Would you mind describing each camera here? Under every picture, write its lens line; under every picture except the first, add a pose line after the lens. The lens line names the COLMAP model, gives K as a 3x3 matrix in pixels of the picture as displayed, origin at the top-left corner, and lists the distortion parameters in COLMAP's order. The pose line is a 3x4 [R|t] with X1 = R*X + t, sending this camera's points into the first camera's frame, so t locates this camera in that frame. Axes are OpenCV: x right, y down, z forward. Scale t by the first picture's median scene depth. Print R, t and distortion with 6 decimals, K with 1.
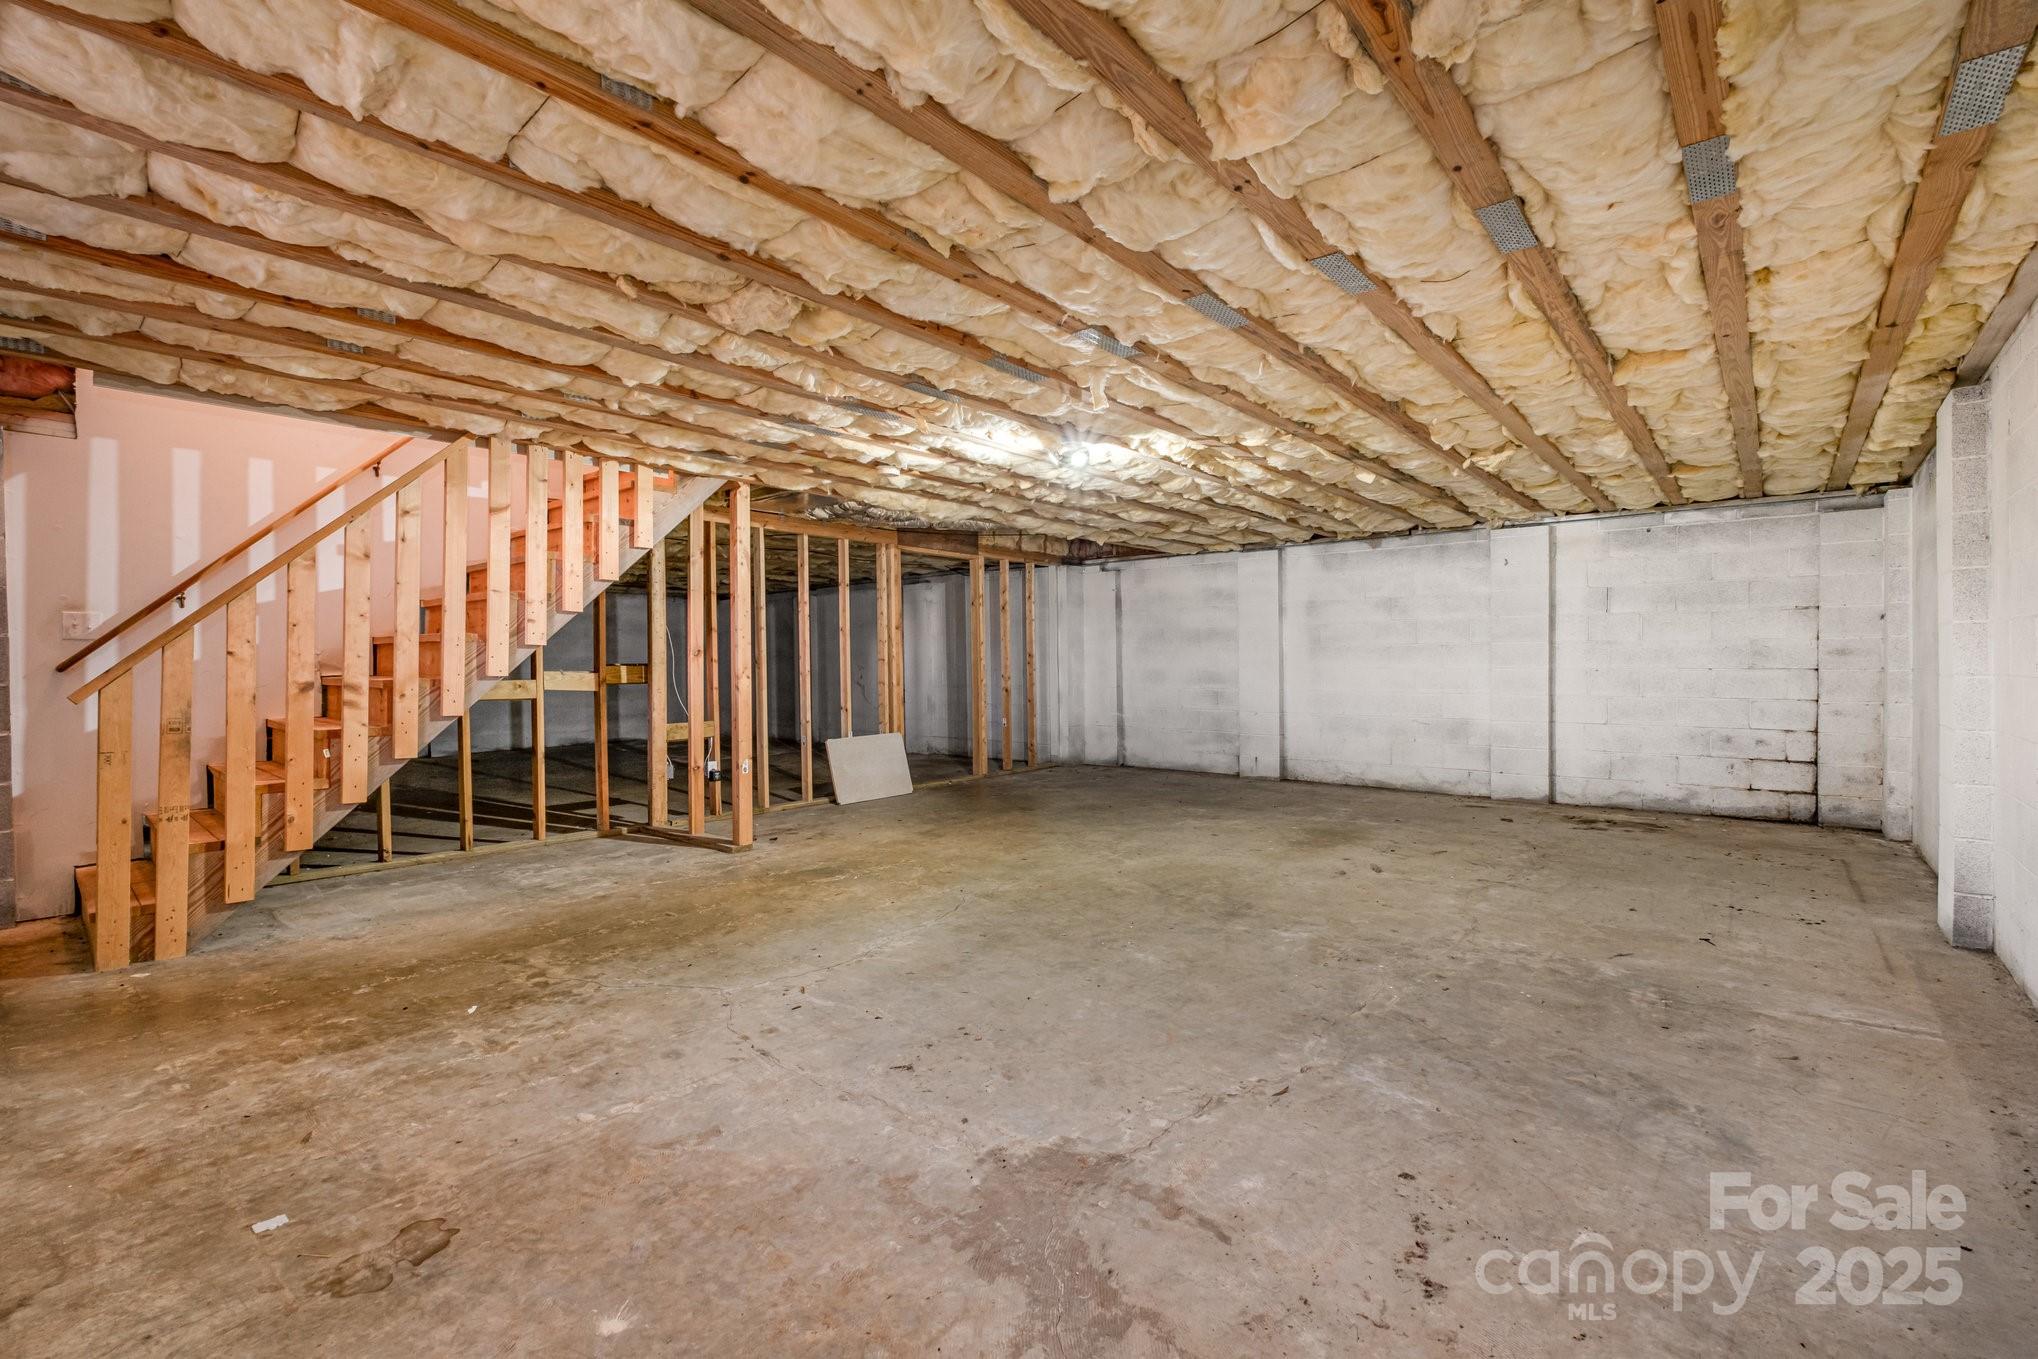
lens RADIAL K [[848.0, 0, 1019.0], [0, 848.0, 679.5], [0, 0, 1]] dist [-0.001264, -0.000289]
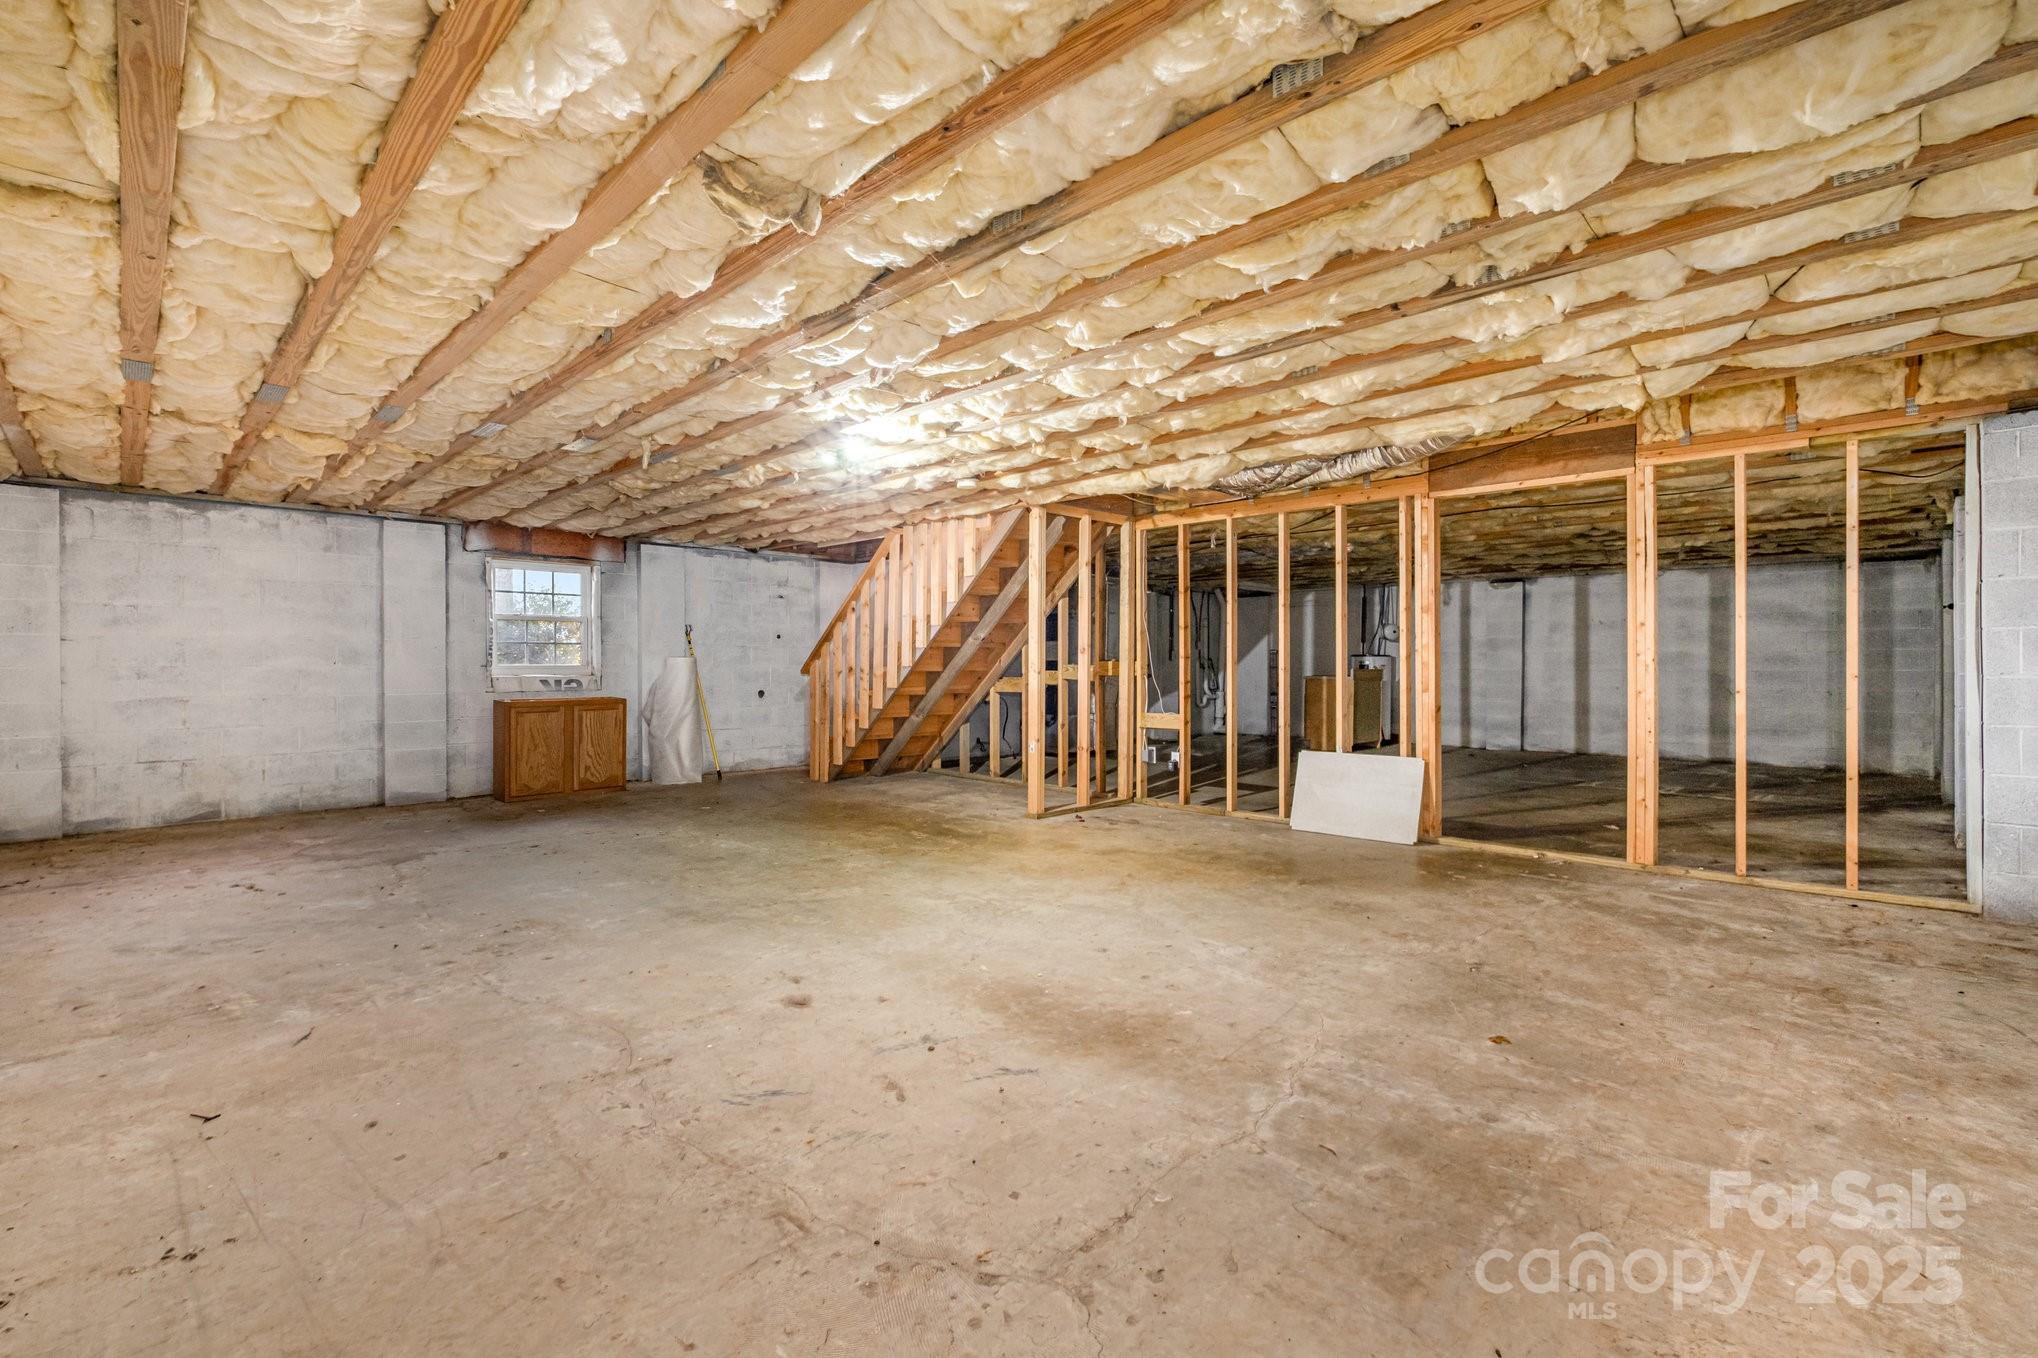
lens RADIAL K [[889.1, 0, 1003.4], [0, 889.1, 672.8], [0, 0, 1]] dist [-0.000277, 0.000548]
pose [[-0.060840, 0.015332, -0.998030, 1.463415], [-0.021580, 0.999628, 0.016672, -0.032263], [0.997914, 0.022551, -0.060487, 1.664040]]
